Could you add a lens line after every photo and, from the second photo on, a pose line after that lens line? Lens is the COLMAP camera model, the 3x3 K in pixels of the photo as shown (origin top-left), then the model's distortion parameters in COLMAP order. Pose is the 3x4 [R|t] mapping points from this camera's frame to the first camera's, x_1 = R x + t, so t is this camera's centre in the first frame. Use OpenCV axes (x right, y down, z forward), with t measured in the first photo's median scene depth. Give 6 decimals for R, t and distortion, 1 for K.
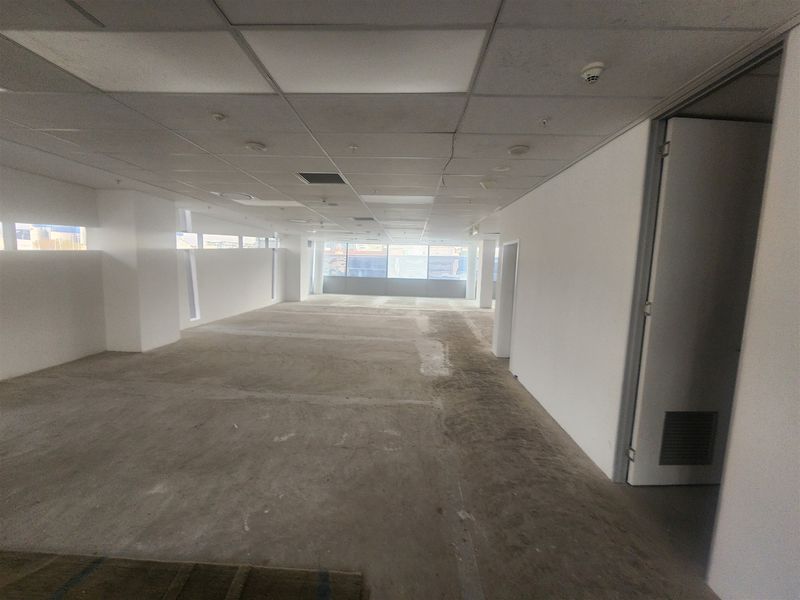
lens RADIAL K [[330.4, 0, 399.1], [0, 330.4, 296.9], [0, 0, 1]] dist [0.001001, 0.000043]
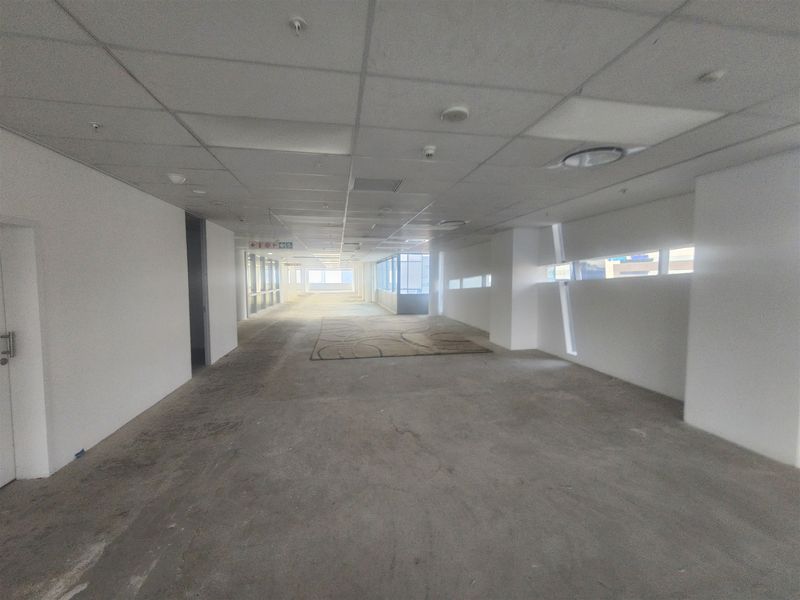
lens RADIAL K [[330.4, 0, 399.1], [0, 330.4, 296.9], [0, 0, 1]] dist [0.001001, 0.000043]
pose [[-0.975913, -0.019537, -0.217282, -0.095293], [-0.053123, 0.987284, 0.149828, -0.185547], [0.211592, 0.157762, -0.964541, 1.788514]]
